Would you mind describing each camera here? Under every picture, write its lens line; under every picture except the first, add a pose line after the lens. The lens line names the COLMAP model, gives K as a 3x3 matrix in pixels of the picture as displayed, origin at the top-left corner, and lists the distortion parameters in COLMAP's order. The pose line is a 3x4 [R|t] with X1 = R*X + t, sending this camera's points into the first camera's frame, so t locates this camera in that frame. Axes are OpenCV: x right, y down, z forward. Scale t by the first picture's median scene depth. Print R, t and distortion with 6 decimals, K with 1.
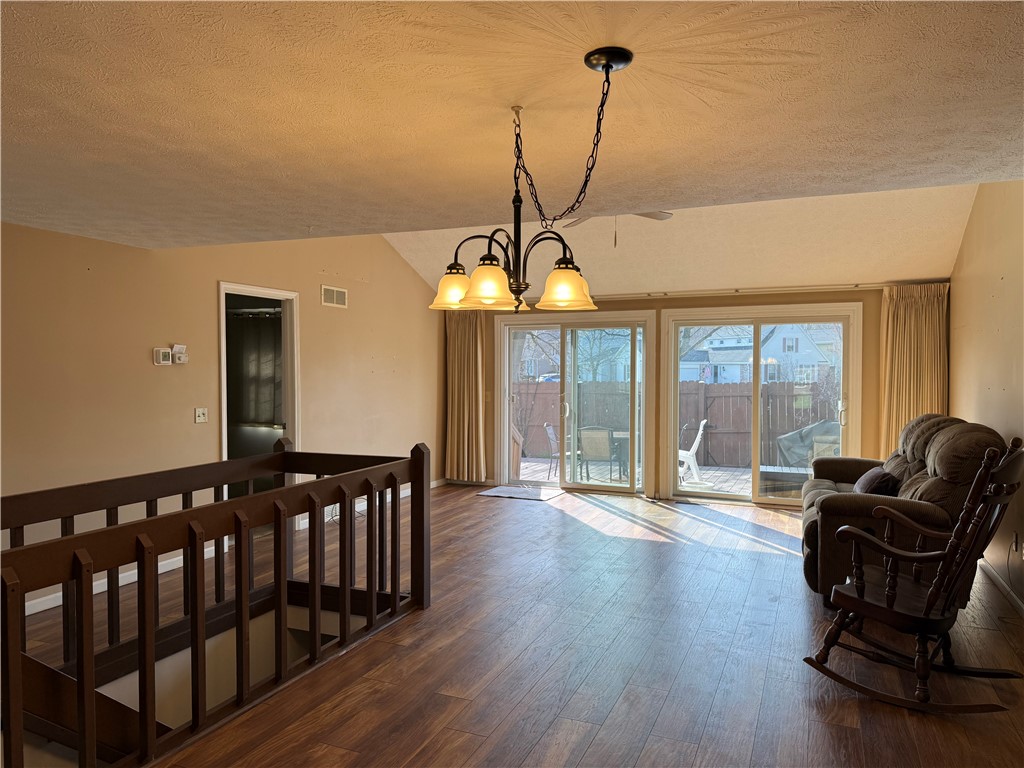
lens RADIAL K [[722.6, 0, 509.0], [0, 722.6, 390.3], [0, 0, 1]] dist [0.058473, -0.071845]
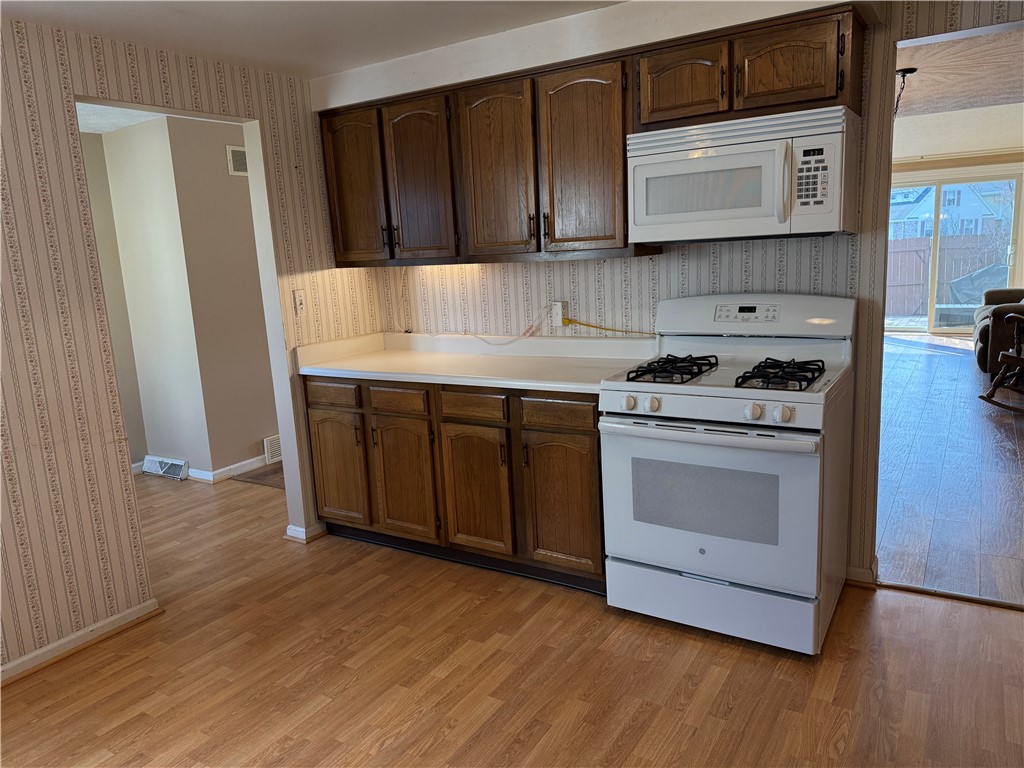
lens RADIAL K [[722.6, 0, 512.3], [0, 722.6, 385.8], [0, 0, 1]] dist [0.058473, -0.071845]
pose [[0.986110, -0.020677, -0.164799, -0.267967], [0.046818, 0.986589, 0.156364, 0.025380], [0.159356, -0.161908, 0.973854, -0.571425]]
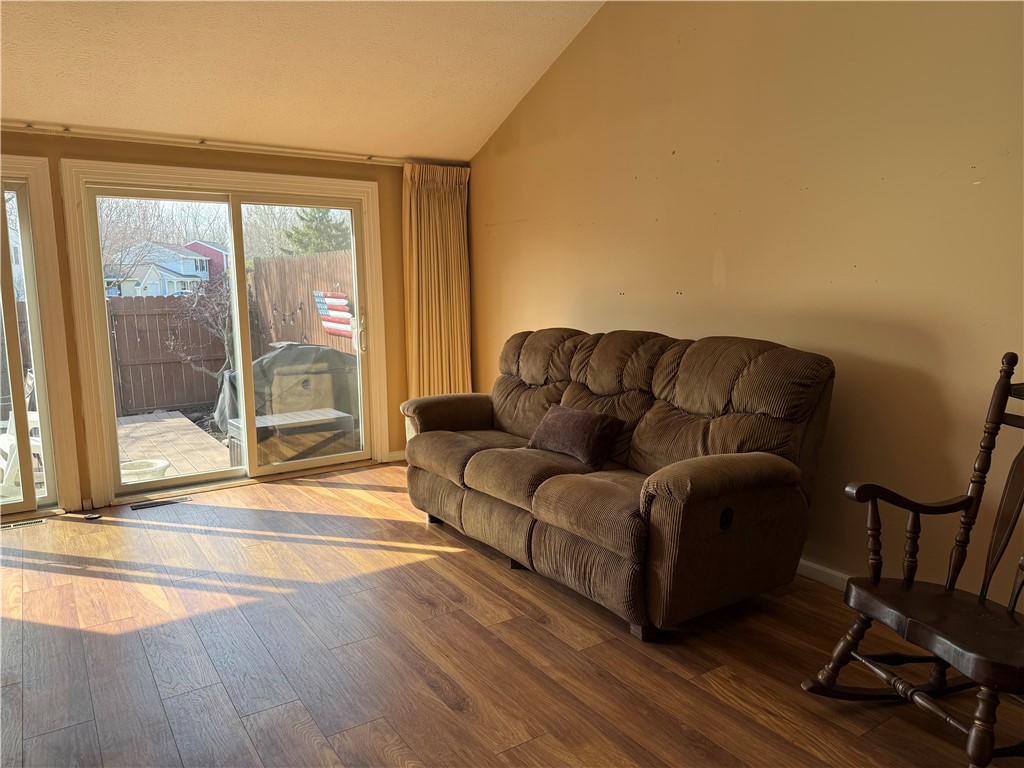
lens RADIAL K [[722.6, 0, 513.0], [0, 722.6, 386.5], [0, 0, 1]] dist [0.058473, -0.071845]
pose [[0.544452, -0.124215, 0.829543, -0.124792], [0.032964, 0.991379, 0.126813, -0.006939], [-0.838144, -0.041699, 0.543853, 0.750016]]
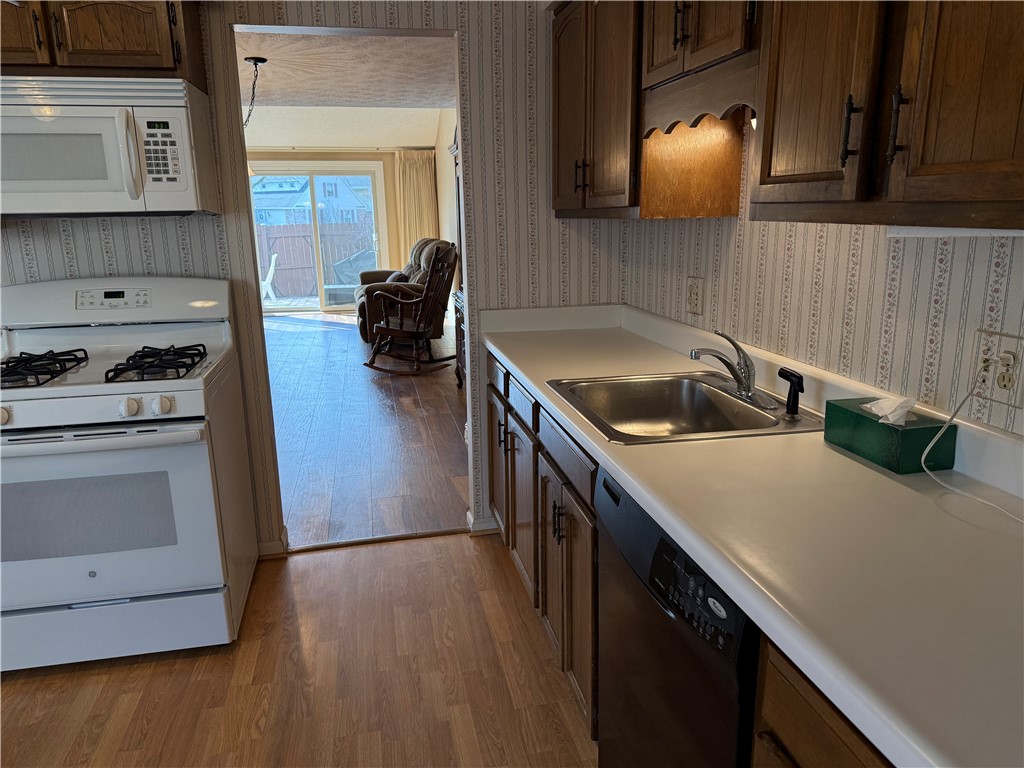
lens RADIAL K [[722.6, 0, 518.3], [0, 722.6, 387.3], [0, 0, 1]] dist [0.058473, -0.071845]
pose [[0.817362, -0.148141, 0.556753, -0.241578], [0.032959, 0.976817, 0.211525, 0.028533], [-0.575181, -0.154543, 0.803295, -0.563078]]
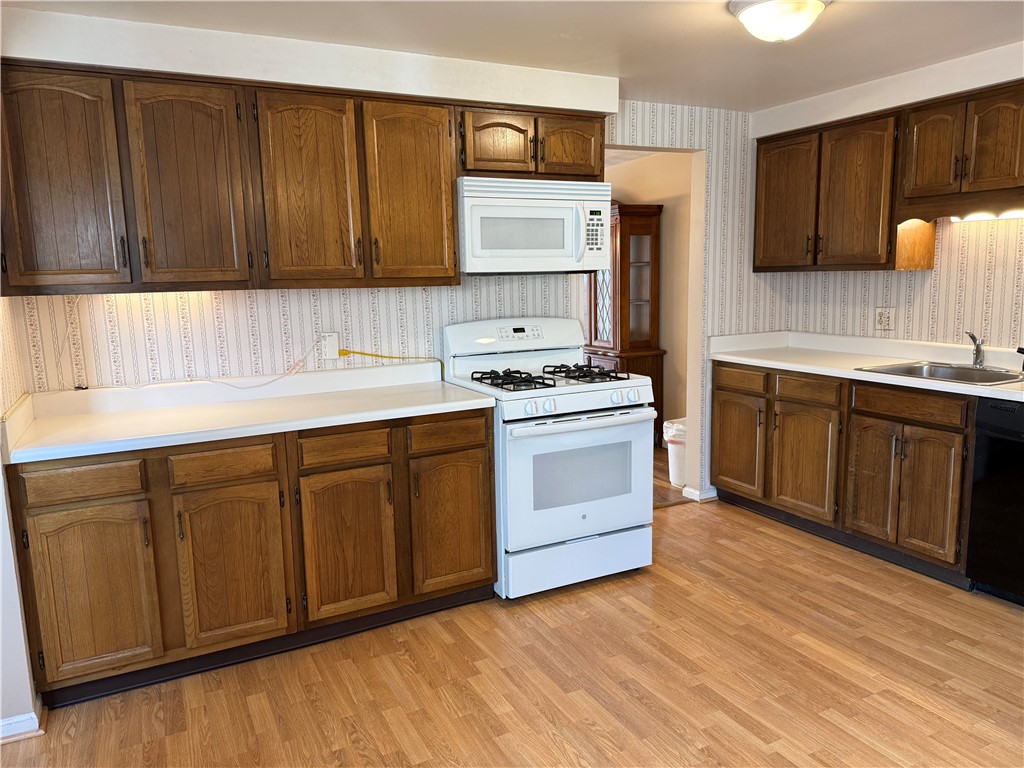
lens RADIAL K [[722.6, 0, 518.5], [0, 722.6, 381.8], [0, 0, 1]] dist [0.058473, -0.071845]
pose [[0.634134, -0.128130, 0.762533, -0.737555], [0.045956, 0.990677, 0.128249, 0.023758], [-0.771857, -0.046284, 0.634110, -0.422122]]
